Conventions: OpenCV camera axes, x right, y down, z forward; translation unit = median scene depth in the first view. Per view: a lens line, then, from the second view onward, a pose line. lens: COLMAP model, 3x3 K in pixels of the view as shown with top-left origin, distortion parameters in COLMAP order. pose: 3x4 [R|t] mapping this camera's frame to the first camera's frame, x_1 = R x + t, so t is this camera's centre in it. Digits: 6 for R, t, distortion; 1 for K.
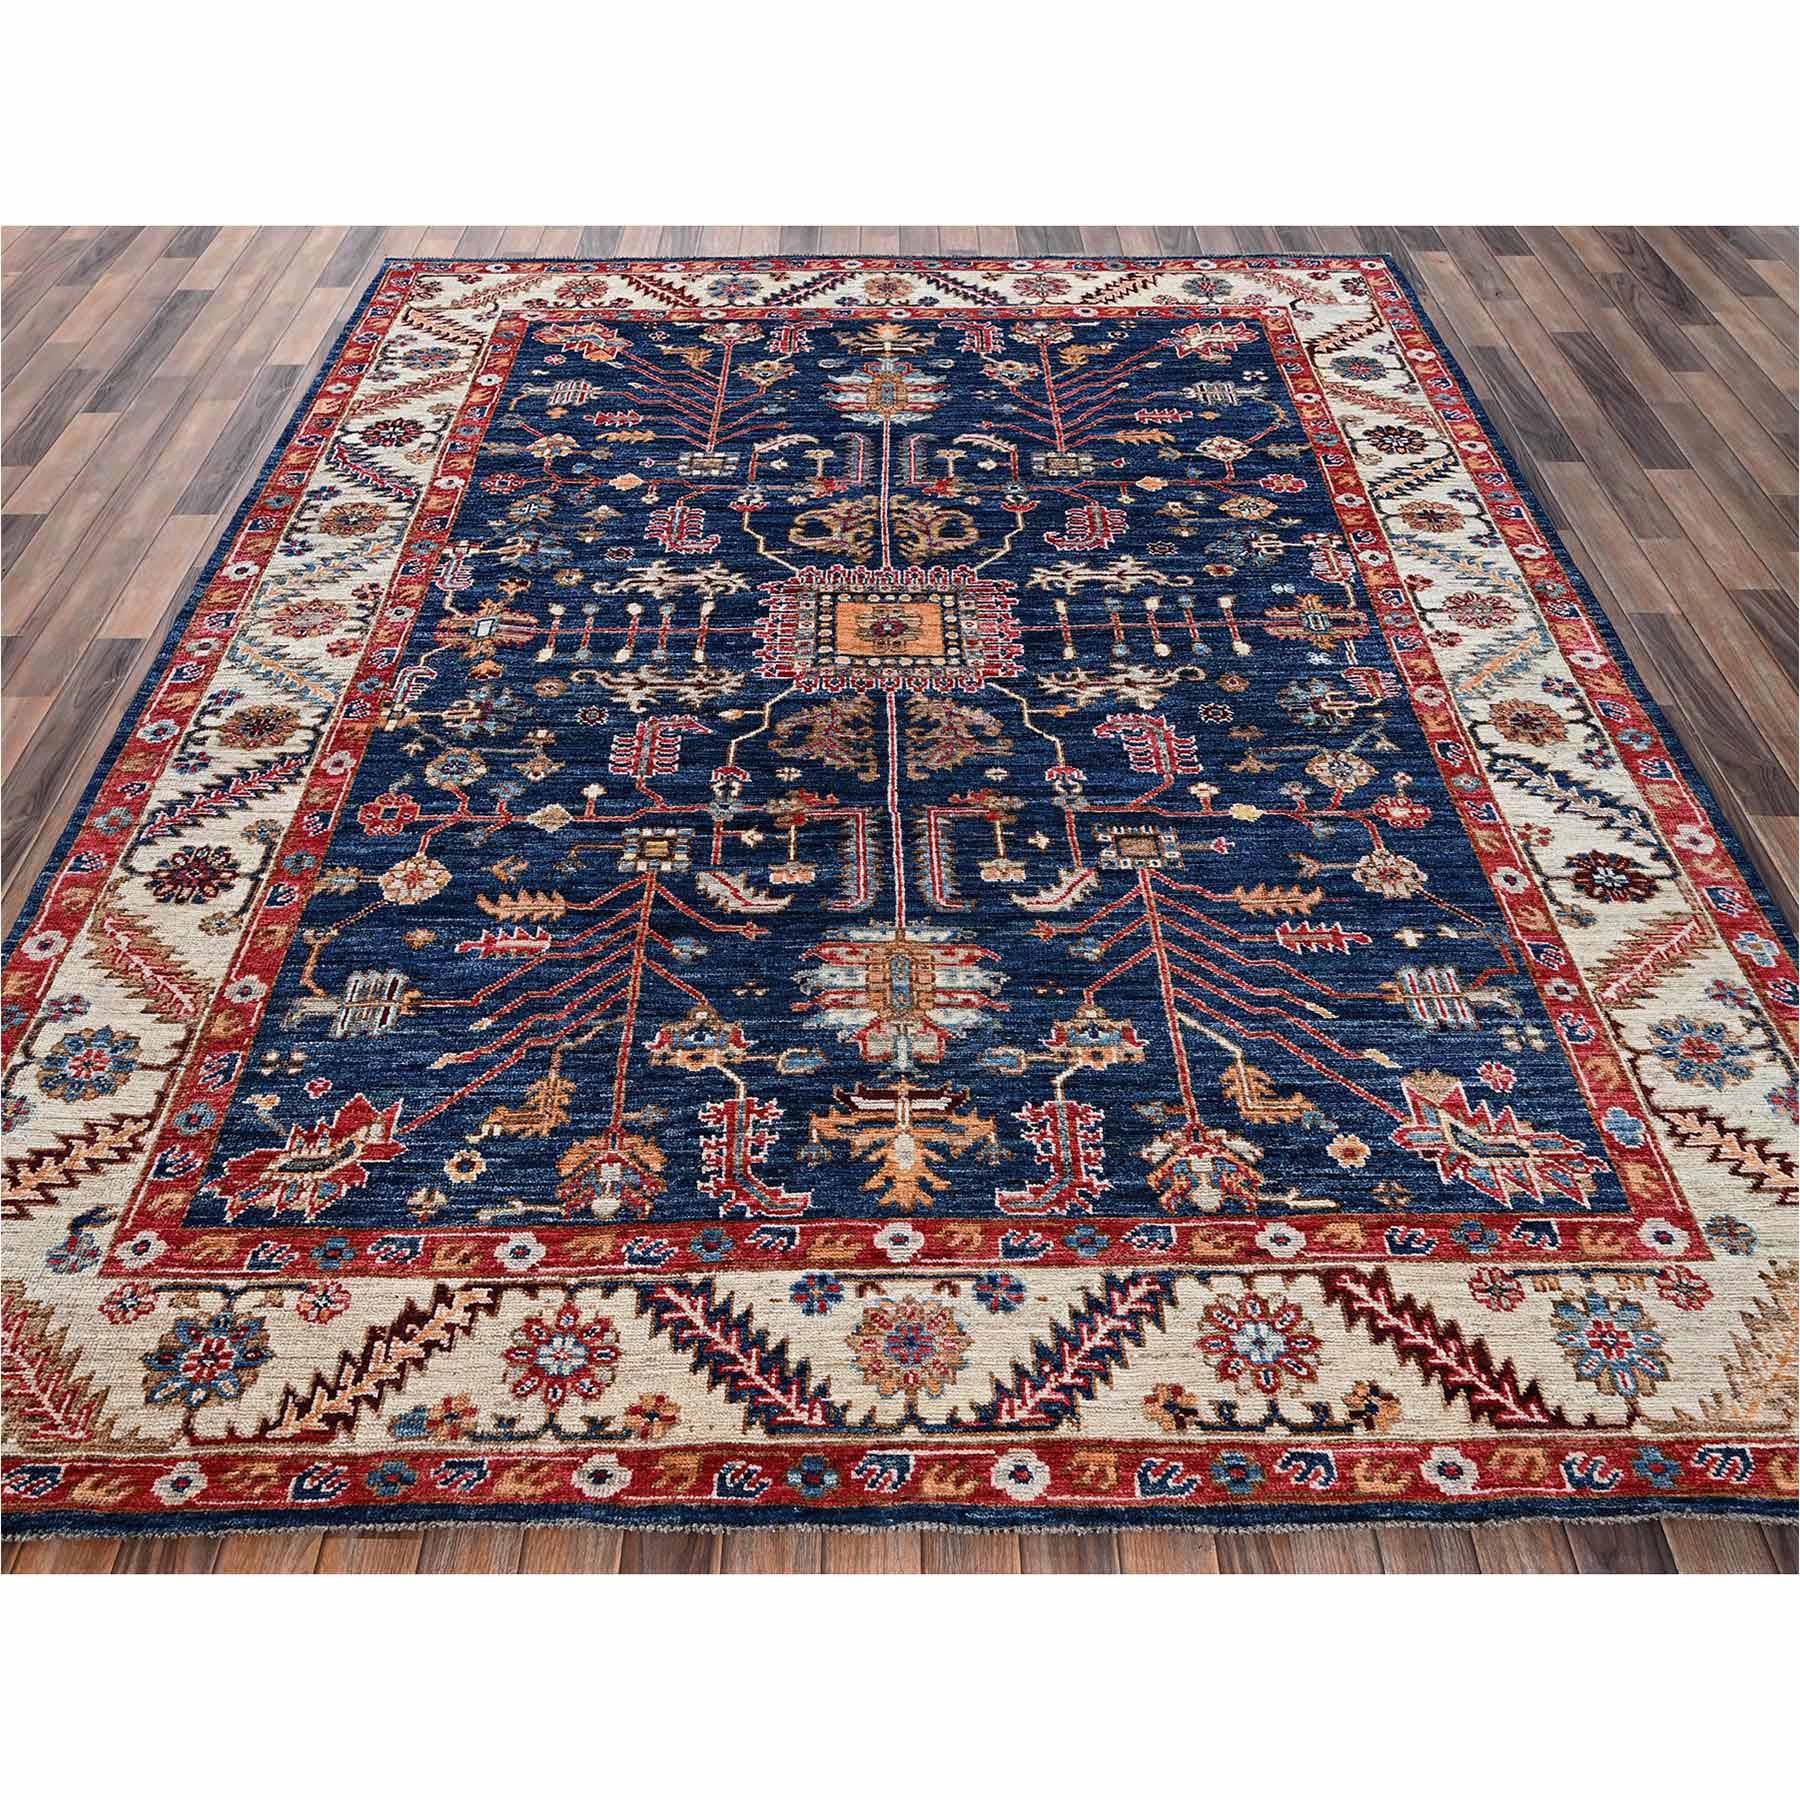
lens RADIAL K [[1461.4, 0, 898.1], [0, 1461.4, 898.7], [0, 0, 1]] dist [0.001203, -0.002537]
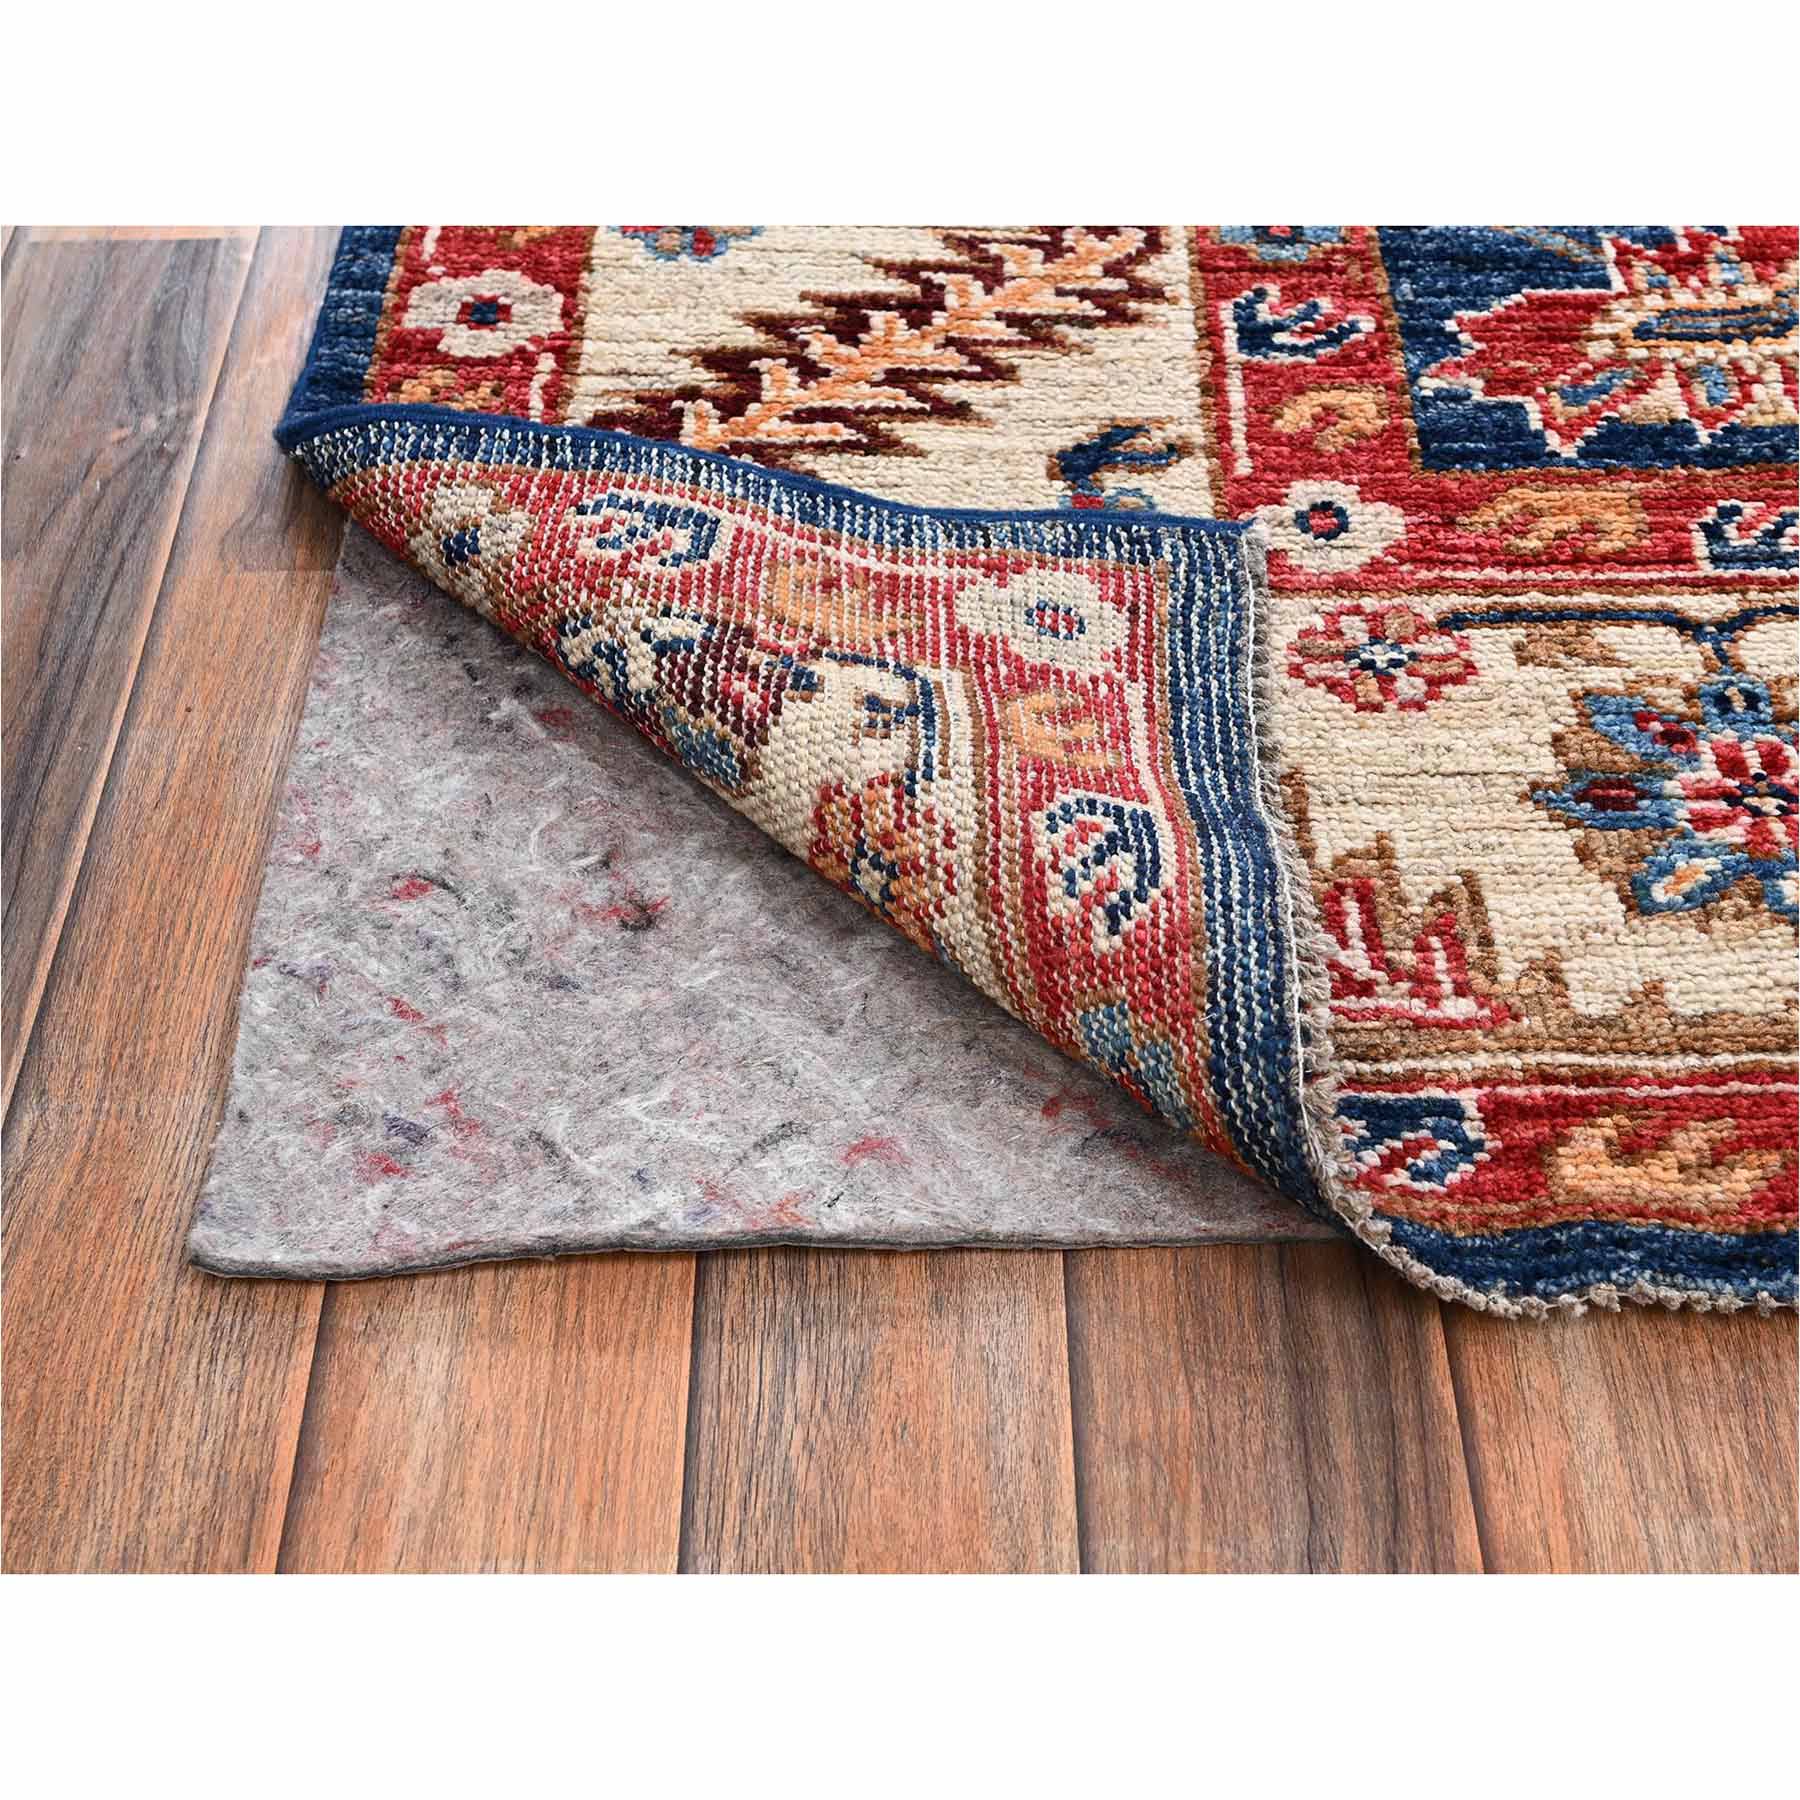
lens RADIAL K [[2278.5, 0, 903.6], [0, 2278.5, 899.1], [0, 0, 1]] dist [-0.006380, 0.000000]
pose [[0.996736, 0.004335, 0.080617, -0.482005], [-0.008860, 0.998399, 0.055868, 0.218587], [-0.080246, -0.056400, 0.995178, 0.380228]]
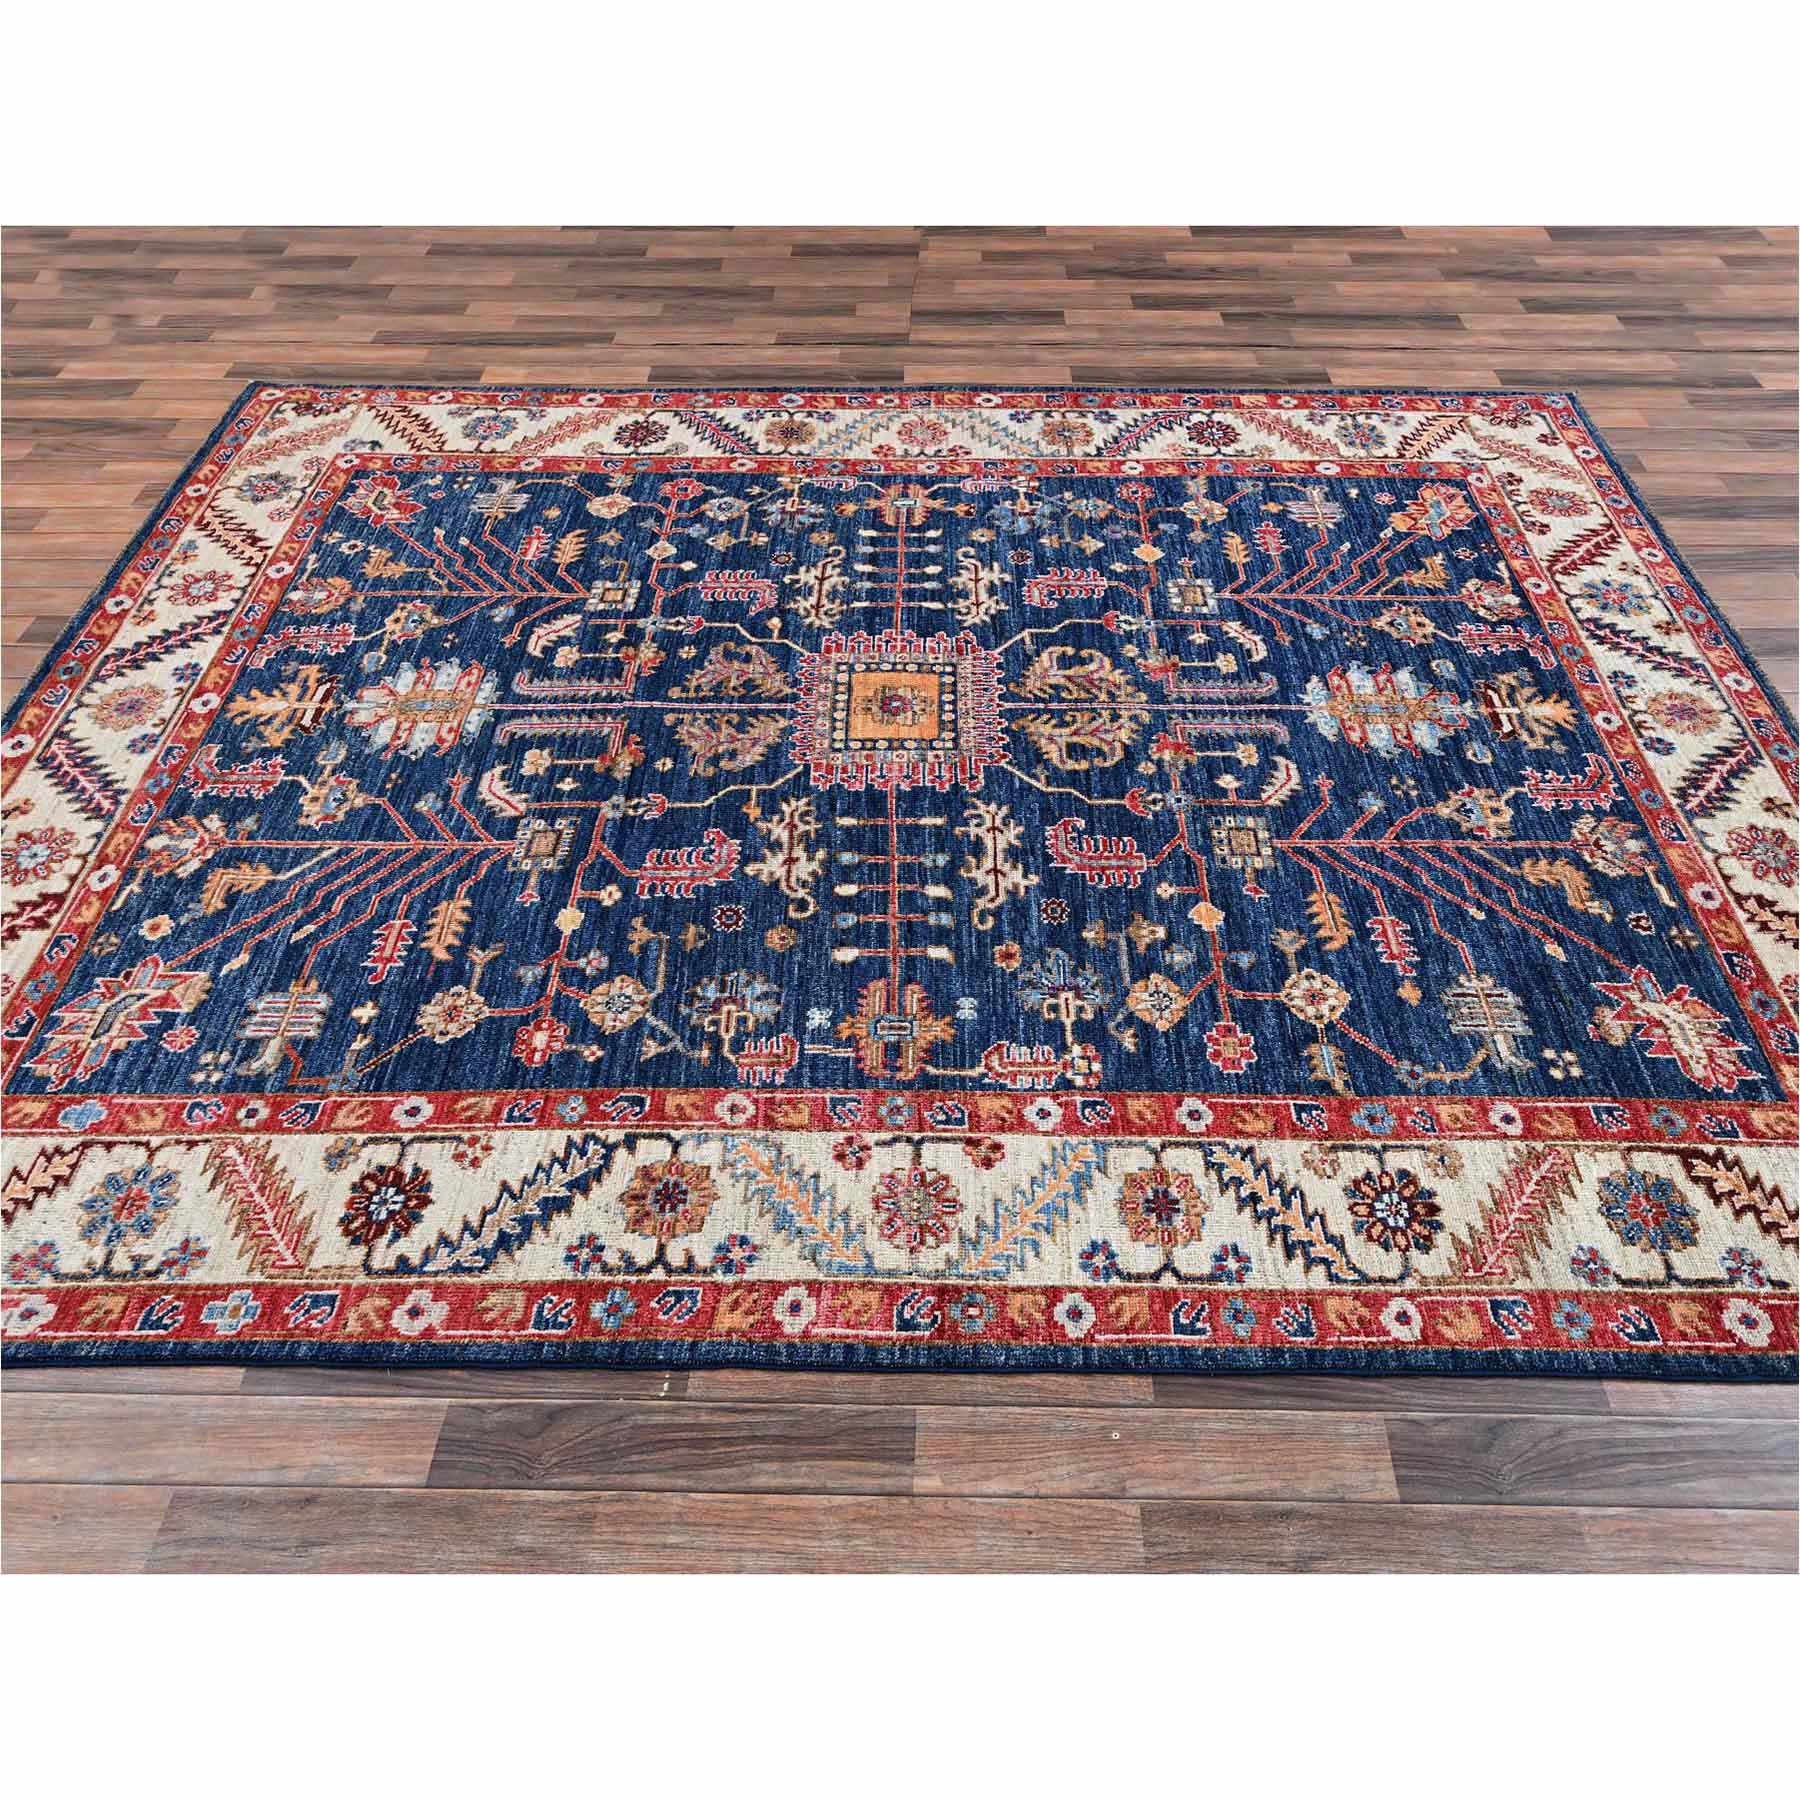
lens RADIAL K [[1487.2, 0, 909.1], [0, 1487.2, 901.6], [0, 0, 1]] dist [0.001667, -0.010439]
pose [[-0.015947, 0.698144, -0.715780, 0.903985], [-0.722350, 0.486932, 0.491028, -0.692756], [0.691344, 0.524873, 0.496539, 0.626569]]
